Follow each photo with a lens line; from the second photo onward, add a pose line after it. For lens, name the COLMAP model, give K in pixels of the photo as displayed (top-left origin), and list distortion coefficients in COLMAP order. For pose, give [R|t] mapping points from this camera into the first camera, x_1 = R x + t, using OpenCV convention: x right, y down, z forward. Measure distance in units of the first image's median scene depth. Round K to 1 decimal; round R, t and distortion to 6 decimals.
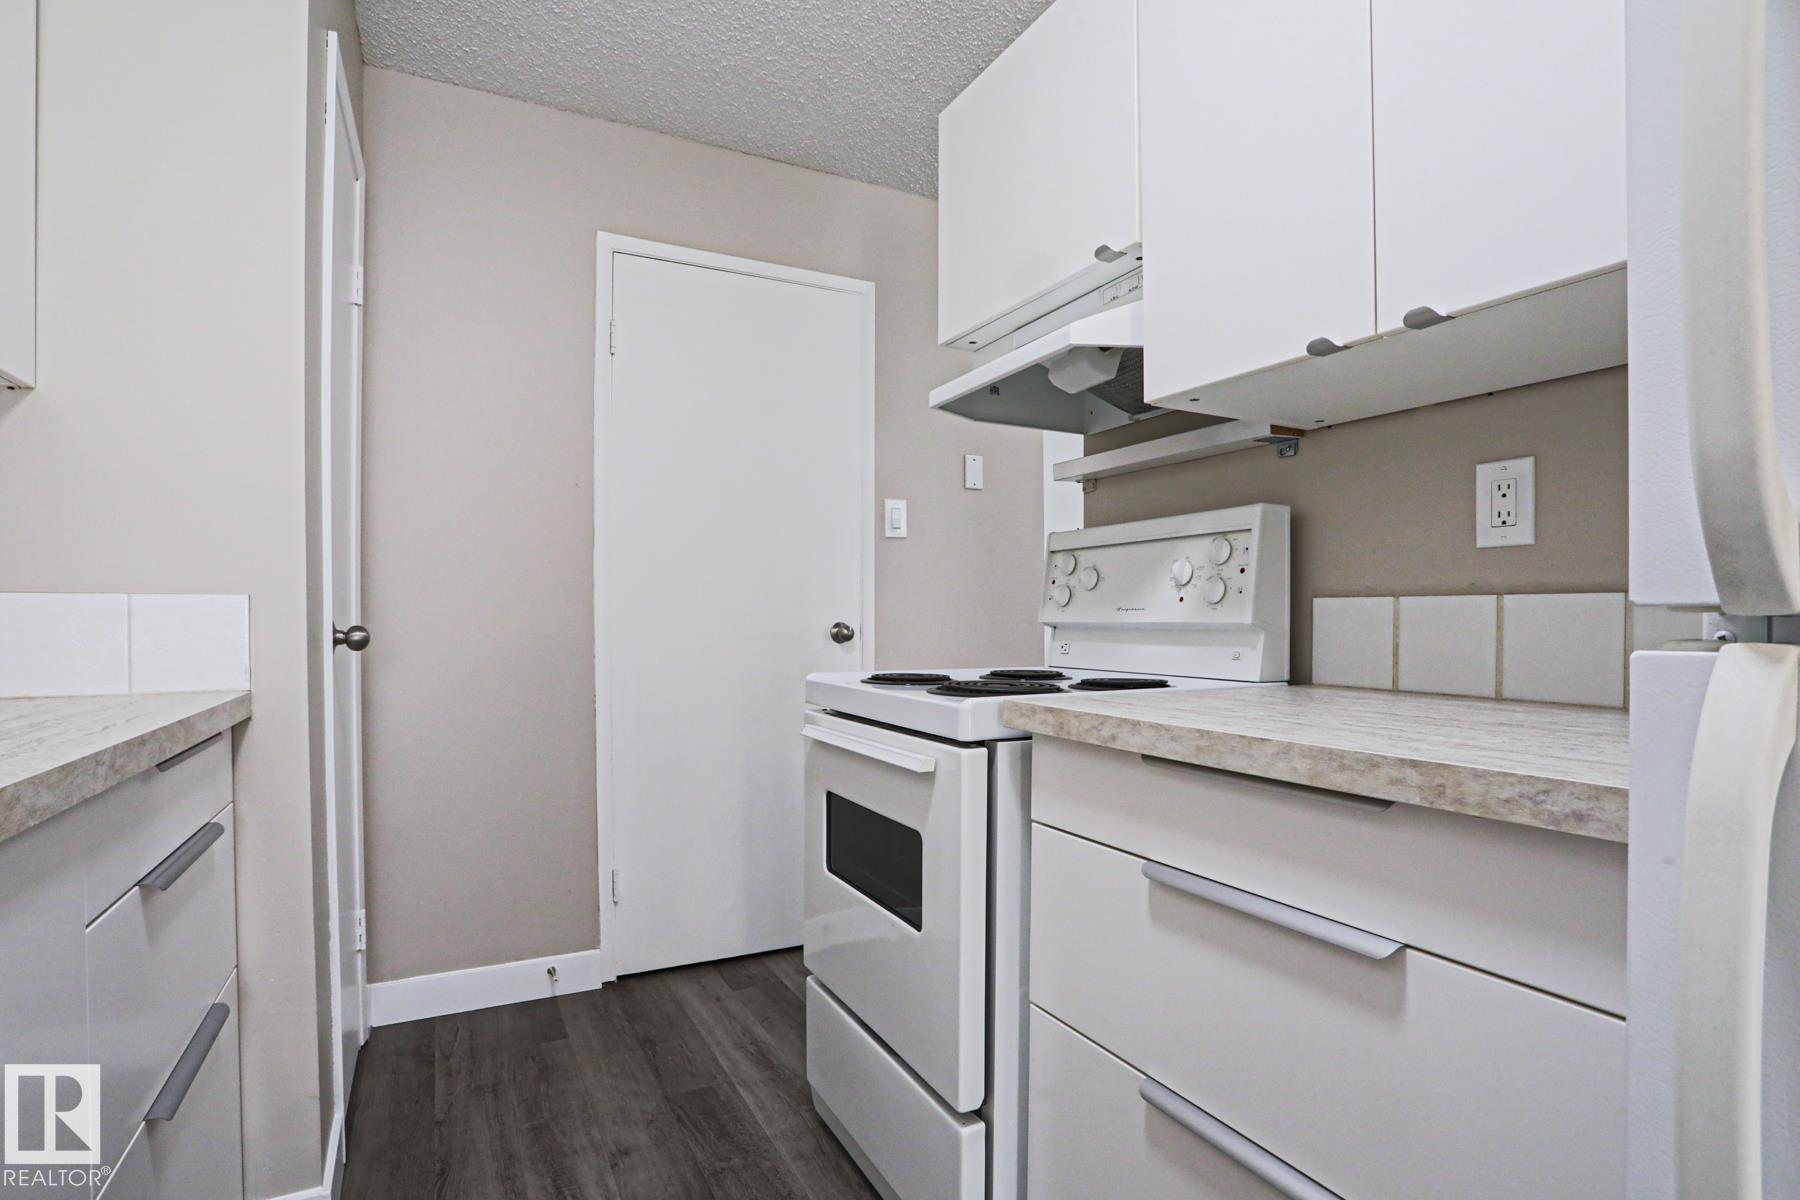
lens RADIAL K [[874.1, 0, 887.0], [0, 874.1, 641.1], [0, 0, 1]] dist [-0.042854, 0.003634]
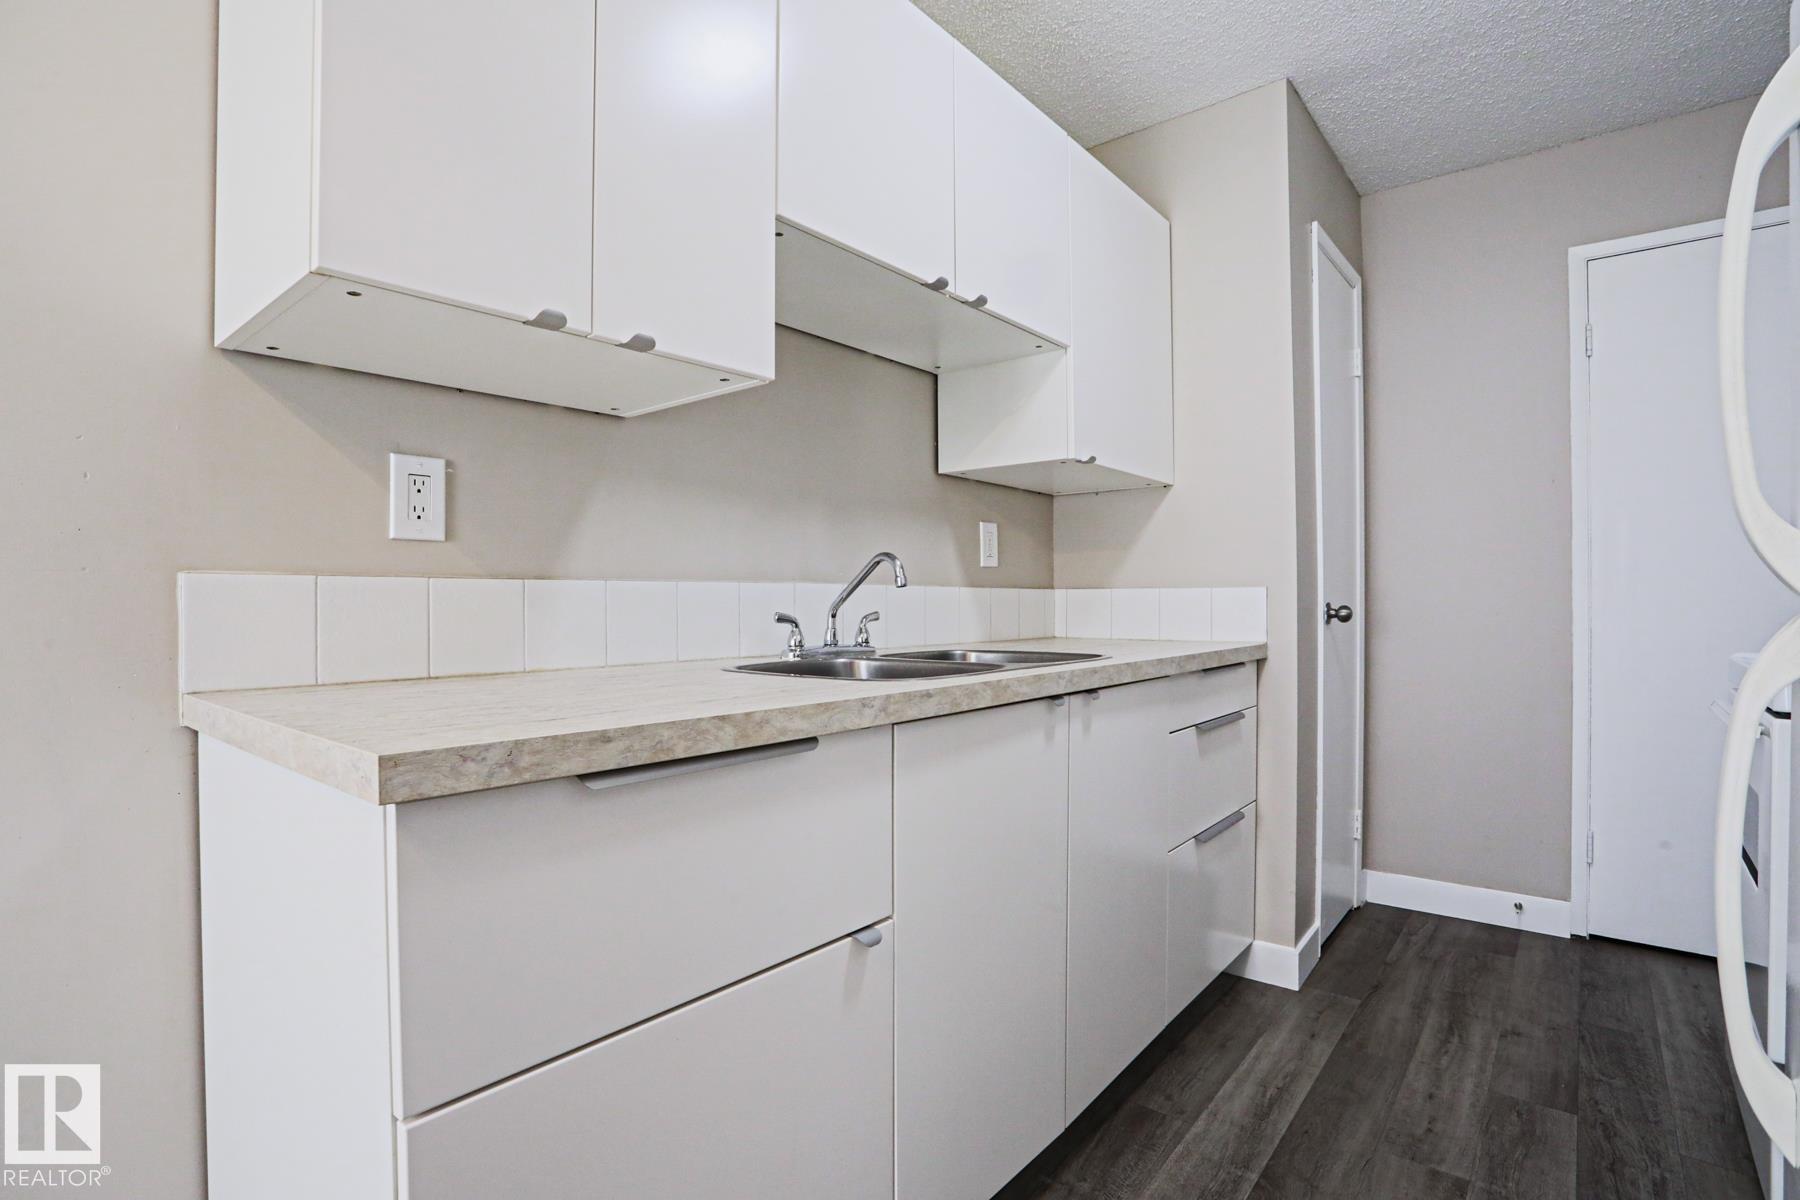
lens RADIAL K [[874.1, 0, 900.6], [0, 874.1, 595.0], [0, 0, 1]] dist [-0.042854, 0.003634]
pose [[0.406919, -0.012500, -0.913379, 0.379888], [-0.018207, 0.999597, -0.021792, 0.009178], [0.913283, 0.025497, 0.406527, -0.266020]]
